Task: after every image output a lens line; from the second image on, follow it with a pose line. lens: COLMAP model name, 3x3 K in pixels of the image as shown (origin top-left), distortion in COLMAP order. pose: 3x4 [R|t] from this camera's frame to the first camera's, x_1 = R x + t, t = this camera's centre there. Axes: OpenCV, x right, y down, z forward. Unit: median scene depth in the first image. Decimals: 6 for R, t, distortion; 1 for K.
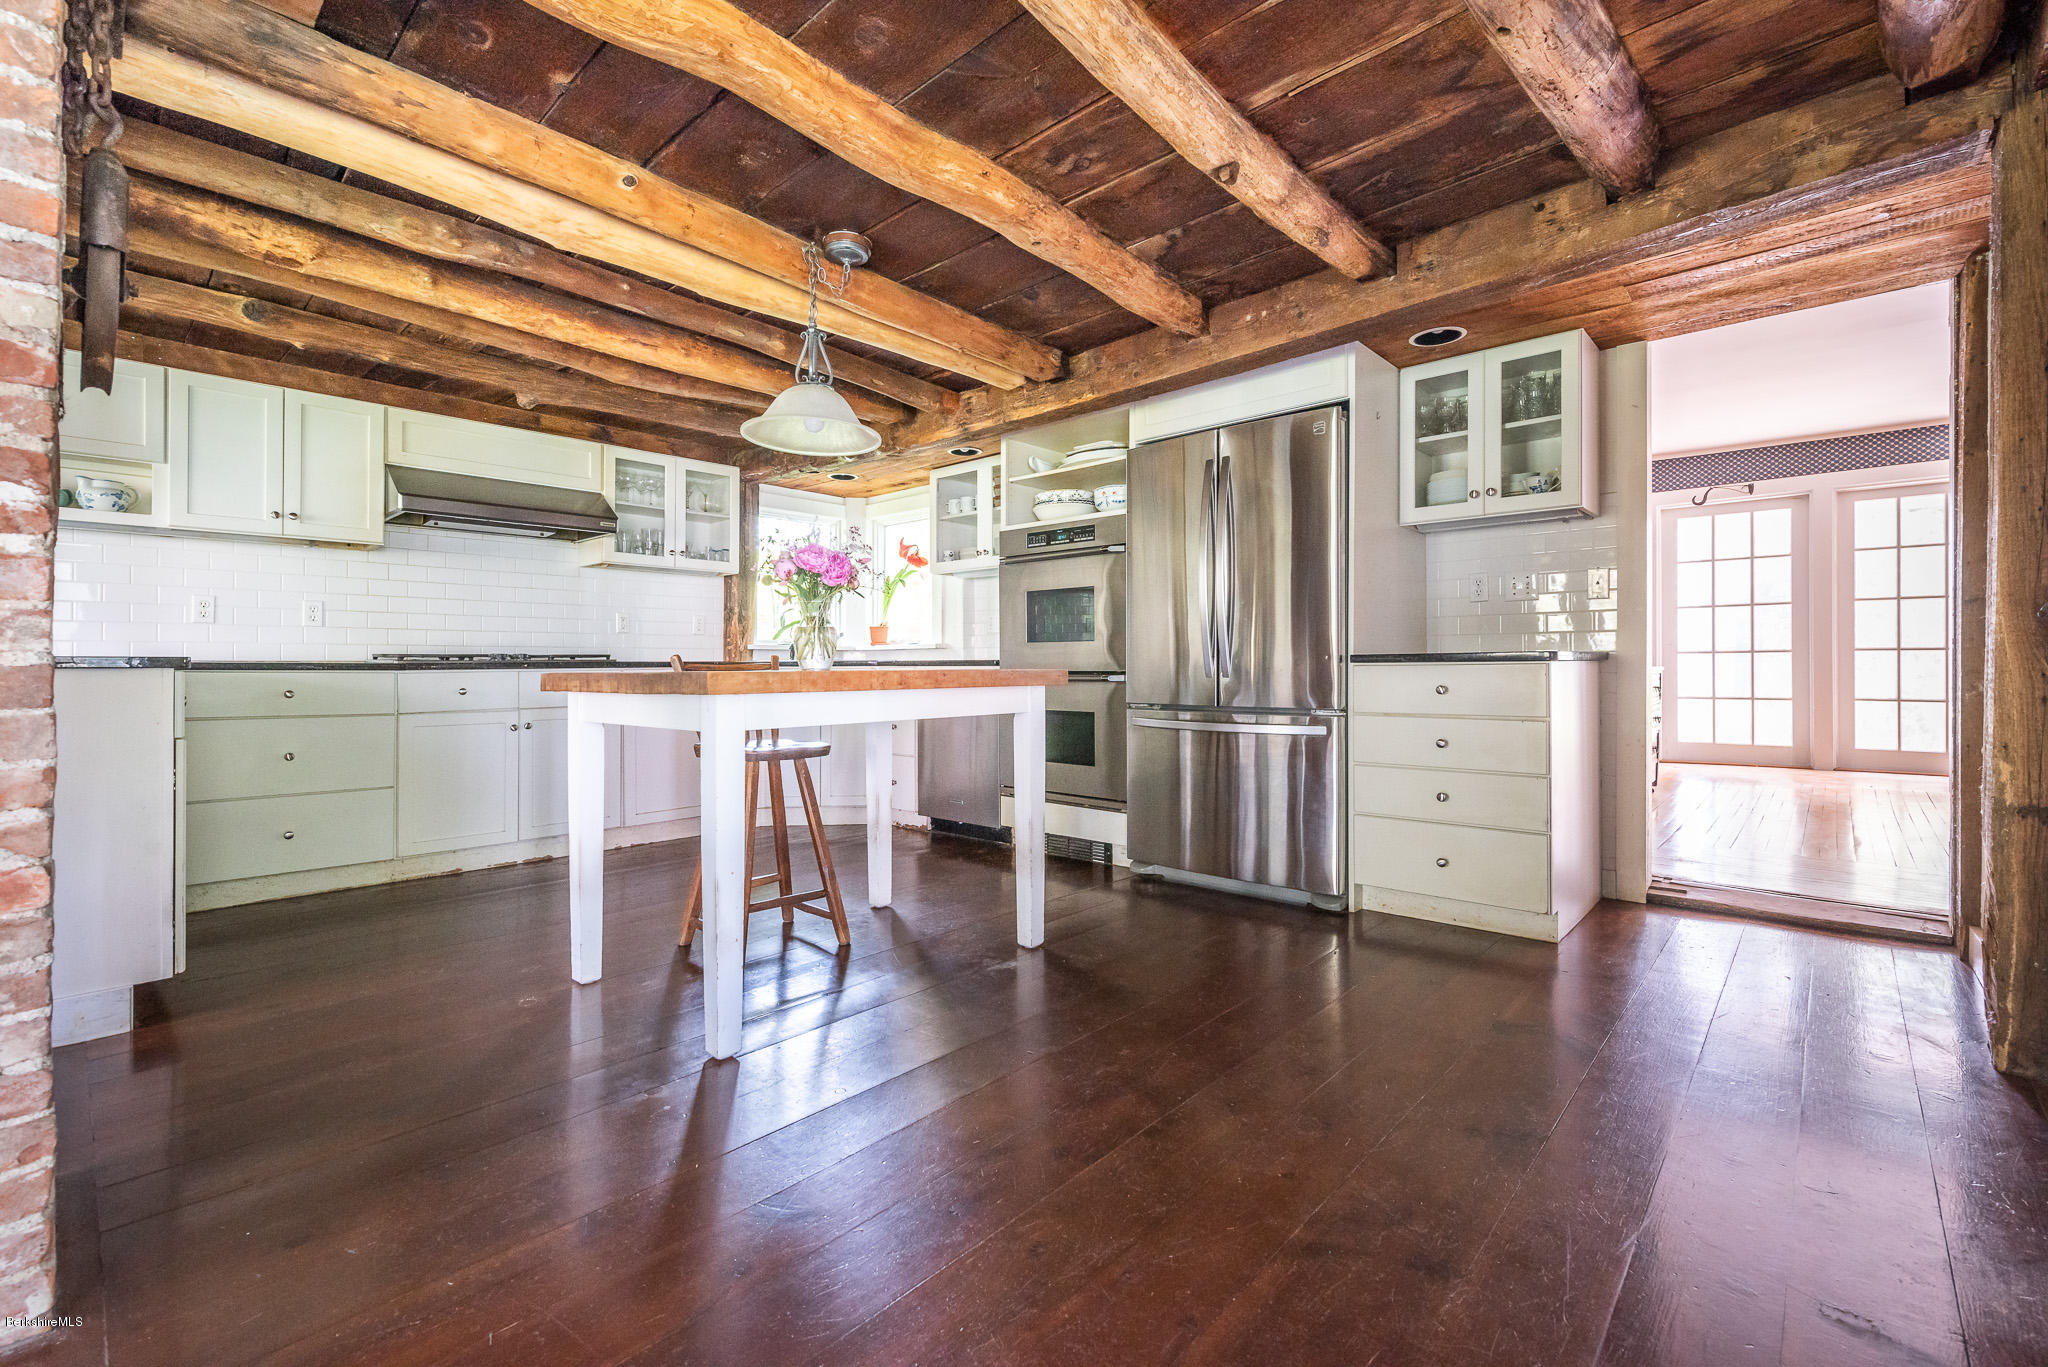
lens RADIAL K [[882.6, 0, 1024.6], [0, 882.6, 674.2], [0, 0, 1]] dist [0.003154, 0.000766]
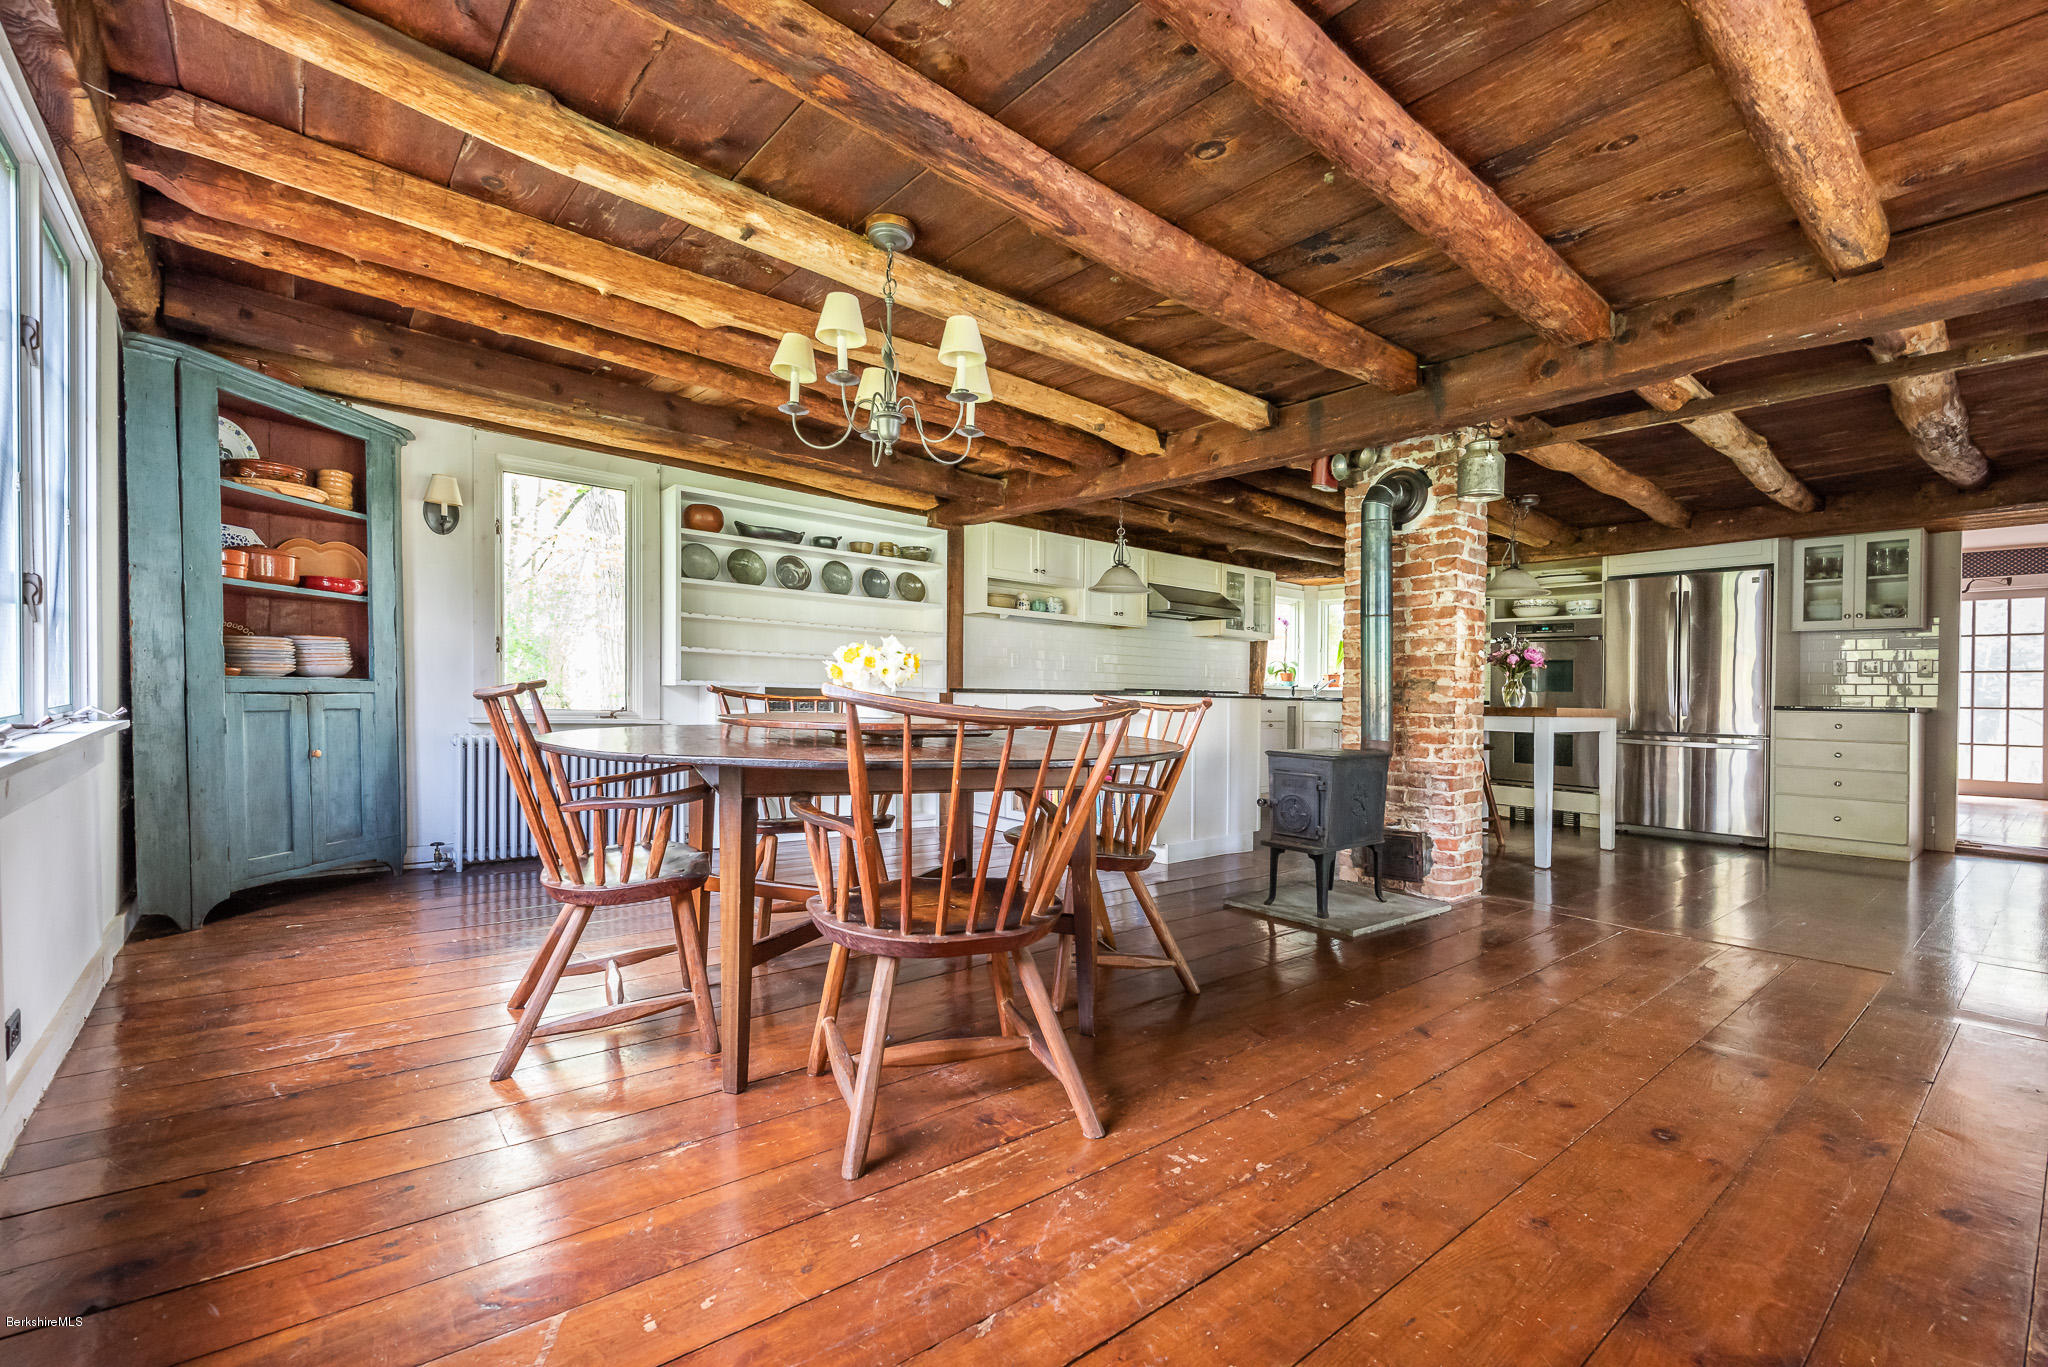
lens RADIAL K [[882.6, 0, 1022.5], [0, 882.6, 687.2], [0, 0, 1]] dist [0.003154, 0.000766]
pose [[0.990682, 0.026281, -0.133639, -0.819245], [-0.028942, 0.999419, -0.018010, 0.015017], [0.133088, 0.021710, 0.990866, -0.899105]]
